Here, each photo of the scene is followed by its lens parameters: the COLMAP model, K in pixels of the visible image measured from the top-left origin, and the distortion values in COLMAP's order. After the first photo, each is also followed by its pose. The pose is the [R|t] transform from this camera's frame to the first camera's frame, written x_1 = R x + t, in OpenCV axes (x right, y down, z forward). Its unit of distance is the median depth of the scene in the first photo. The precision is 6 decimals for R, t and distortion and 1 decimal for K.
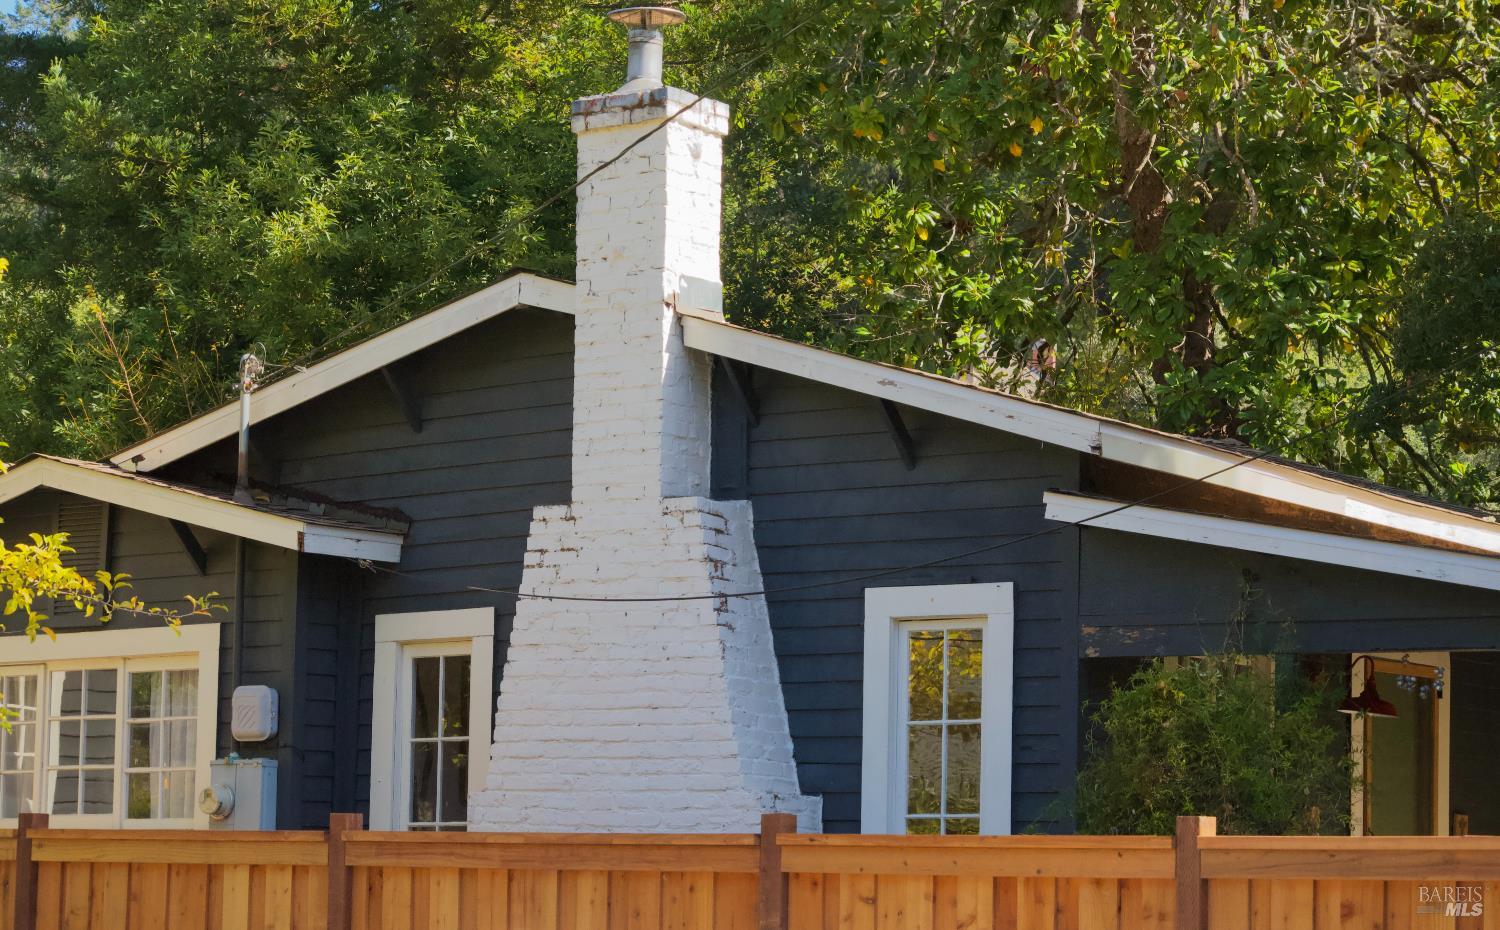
lens RADIAL K [[3589.3, 0, 750.2], [0, 3589.3, 466.9], [0, 0, 1]] dist [-0.140942, 0.000000]
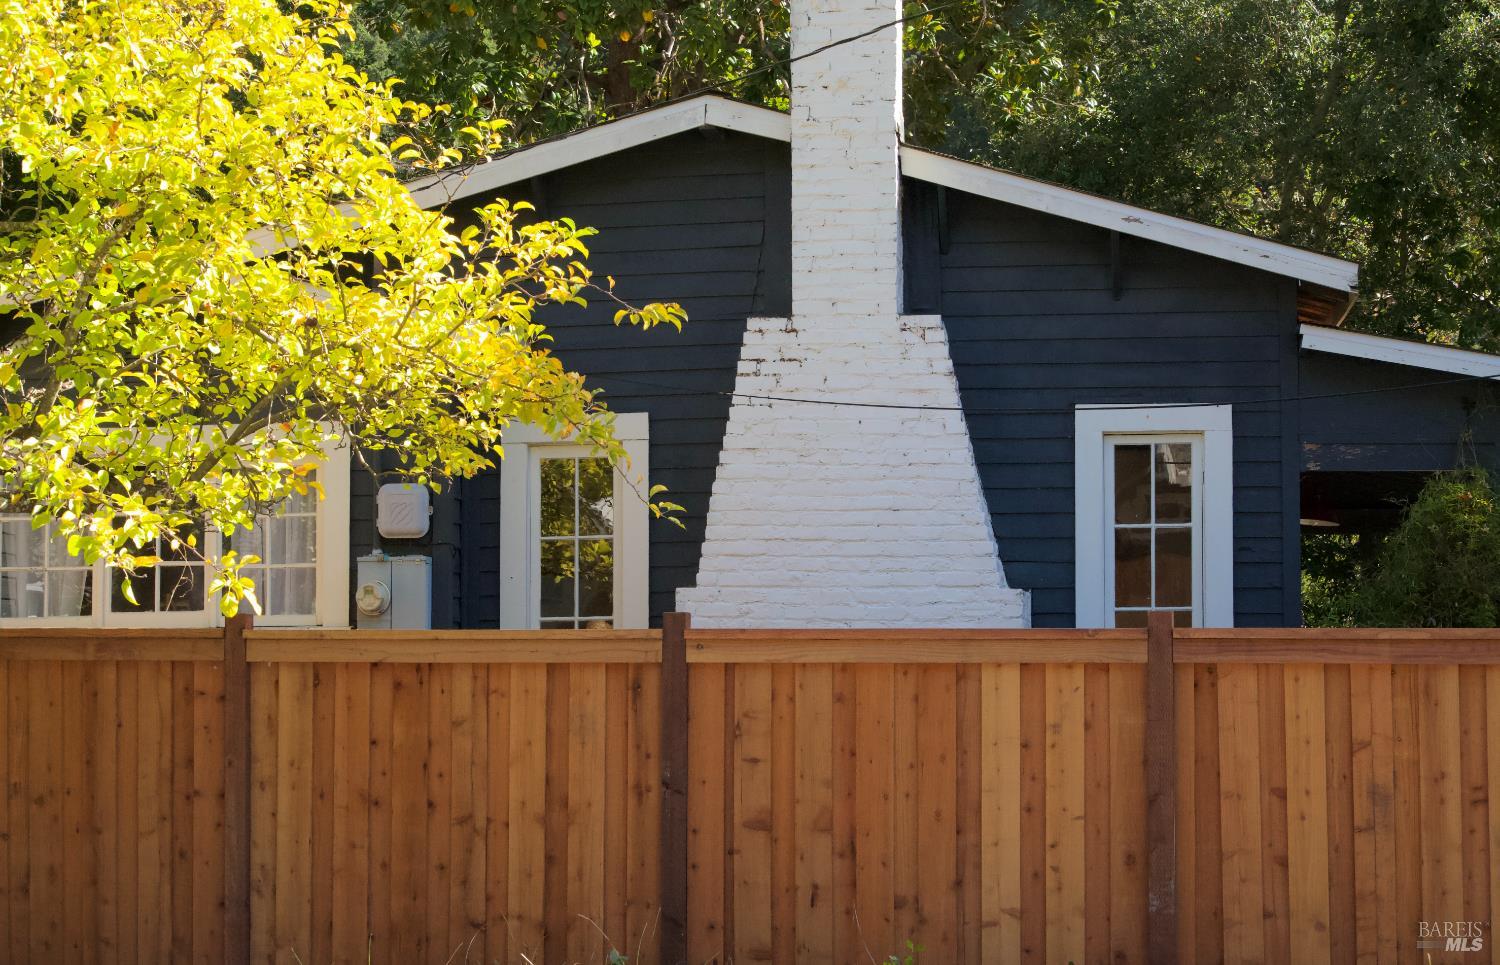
lens RADIAL K [[2603.6, 0, 749.9], [0, 2603.6, 479.5], [0, 0, 1]] dist [0.073090, 0.000000]
pose [[0.878937, 0.019923, 0.476521, -0.436228], [-0.042678, 0.998404, 0.036975, 0.031089], [-0.475024, -0.052836, 0.878385, 0.335035]]
